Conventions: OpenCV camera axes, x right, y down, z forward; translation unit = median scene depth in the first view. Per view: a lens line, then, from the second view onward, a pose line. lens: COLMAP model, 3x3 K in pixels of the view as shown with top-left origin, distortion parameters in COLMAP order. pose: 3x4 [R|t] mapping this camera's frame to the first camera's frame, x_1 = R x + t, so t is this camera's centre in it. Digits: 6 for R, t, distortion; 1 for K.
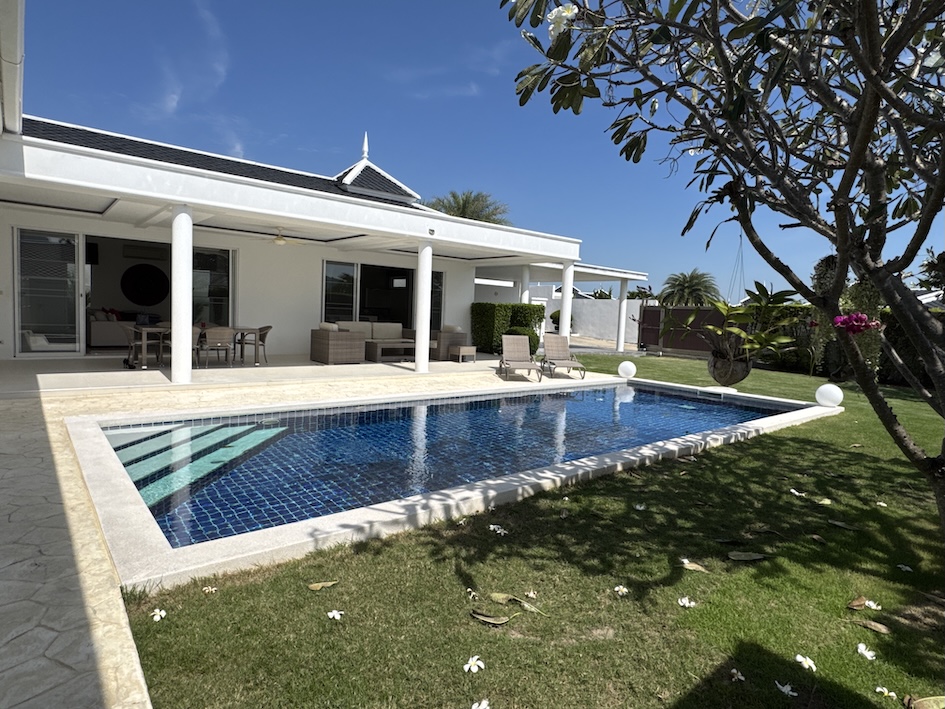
lens RADIAL K [[540.3, 0, 470.6], [0, 540.3, 351.0], [0, 0, 1]] dist [-0.000840, -0.000059]
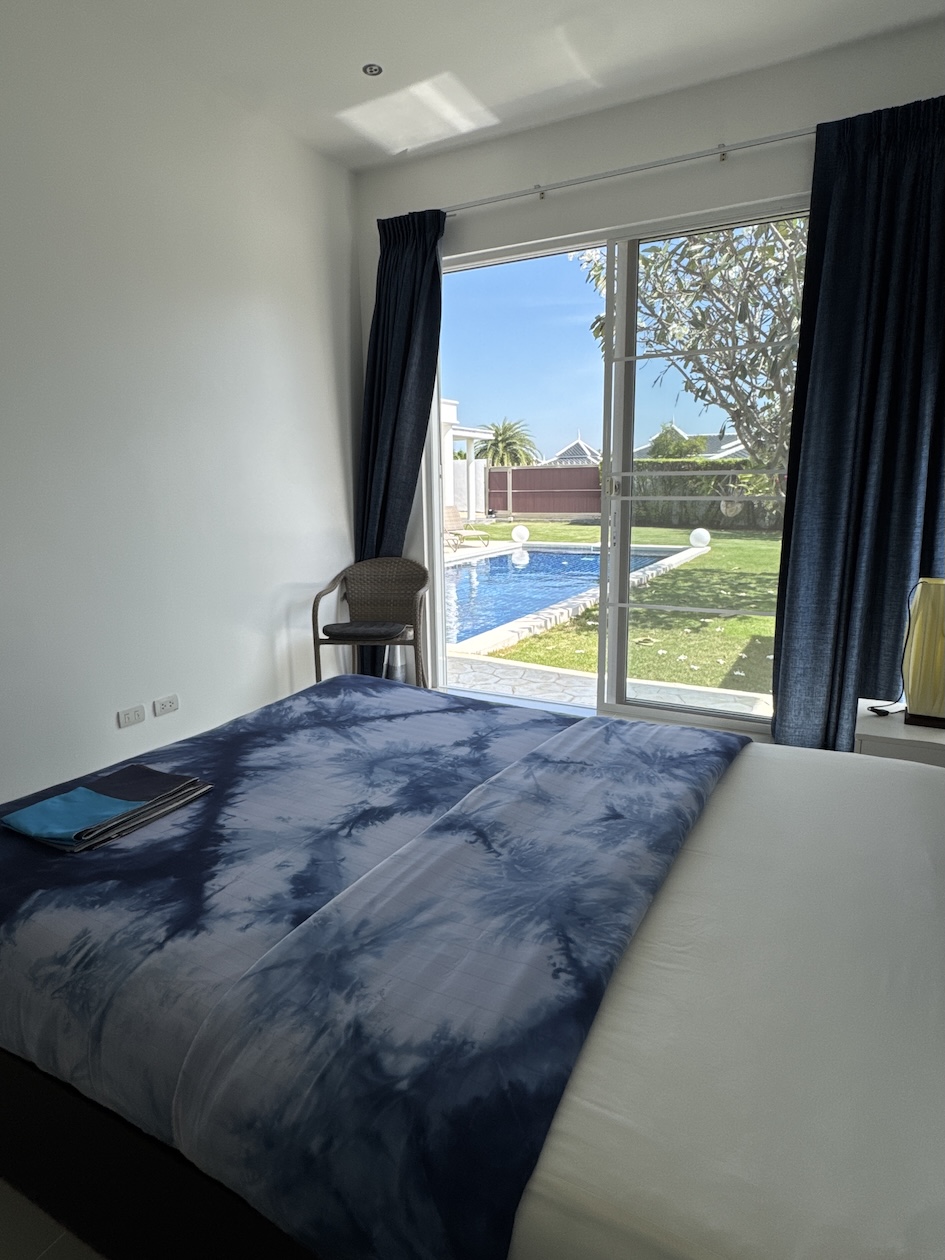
lens RADIAL K [[720.4, 0, 472.5], [0, 720.4, 630.0], [0, 0, 1]] dist [-0.000840, -0.000059]
pose [[0.926047, -0.129867, 0.354359, -0.296569], [0.080289, 0.985229, 0.151252, 0.000340], [-0.368768, -0.111616, 0.922796, -0.235563]]
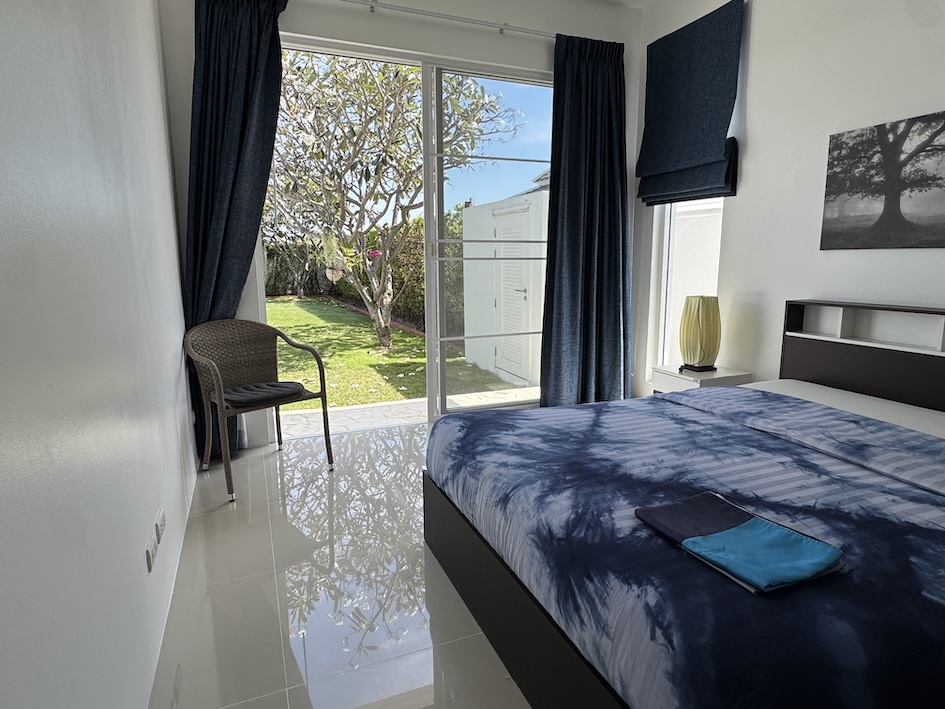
lens RADIAL K [[540.3, 0, 470.6], [0, 540.3, 351.0], [0, 0, 1]] dist [-0.000840, -0.000059]
pose [[0.297298, -0.202902, 0.932976, -0.402856], [0.084161, 0.978924, 0.186077, -0.007212], [-0.951068, 0.023200, 0.308109, -0.092092]]
